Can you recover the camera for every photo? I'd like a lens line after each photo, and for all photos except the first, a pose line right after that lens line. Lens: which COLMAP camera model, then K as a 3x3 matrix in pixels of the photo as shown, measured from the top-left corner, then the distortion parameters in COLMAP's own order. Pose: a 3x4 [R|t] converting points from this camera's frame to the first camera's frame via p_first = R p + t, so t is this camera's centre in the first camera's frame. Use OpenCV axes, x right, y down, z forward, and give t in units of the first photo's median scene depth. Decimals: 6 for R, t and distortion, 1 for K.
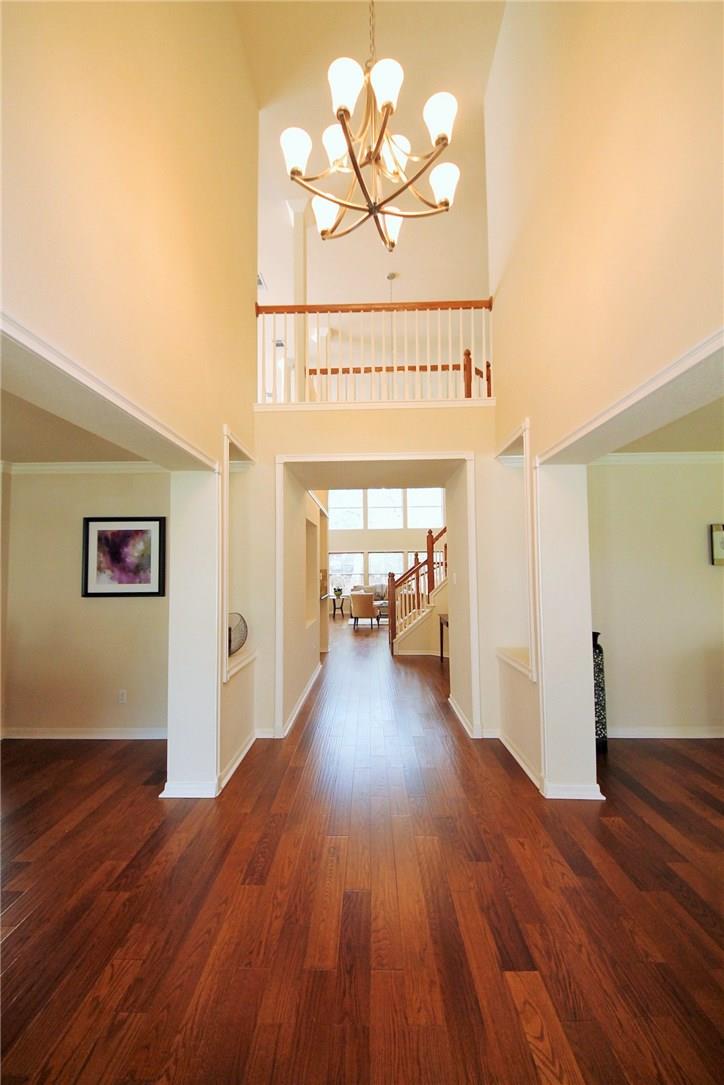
lens RADIAL K [[432.4, 0, 362.0], [0, 432.4, 542.5], [0, 0, 1]] dist [-0.000967, -0.000345]
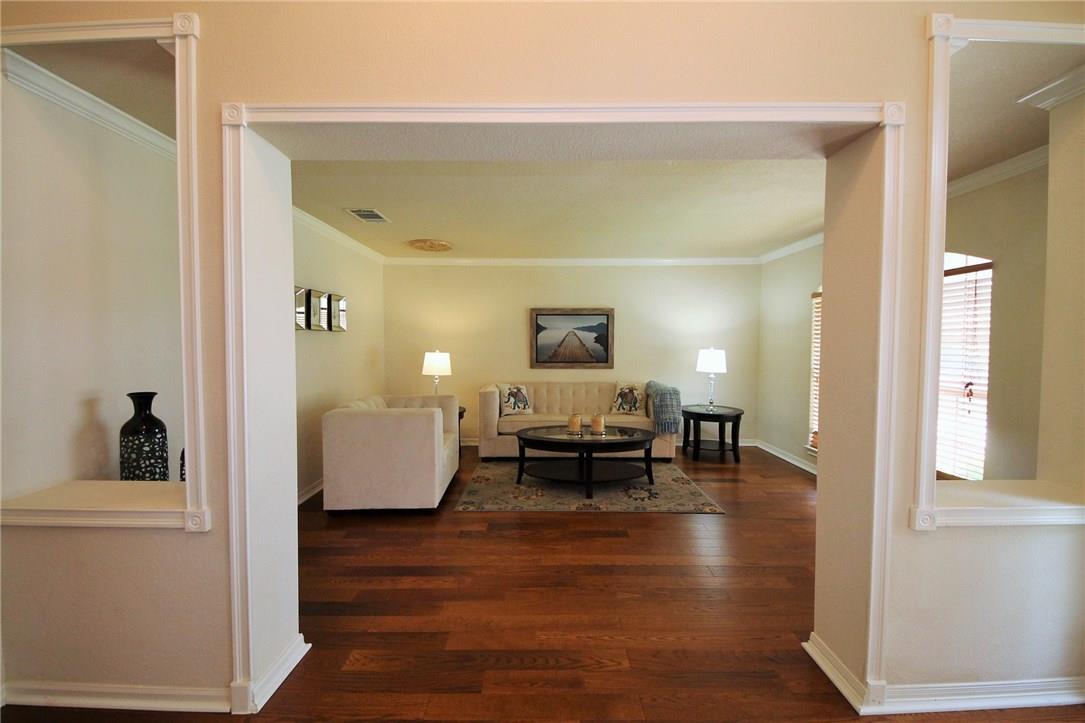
lens RADIAL K [[432.4, 0, 544.2], [0, 432.4, 357.8], [0, 0, 1]] dist [-0.000967, -0.000345]
pose [[0.001113, -0.023610, 0.999721, -0.135776], [-0.054349, 0.998242, 0.023636, 0.078227], [-0.998521, -0.054360, -0.000172, 0.625089]]
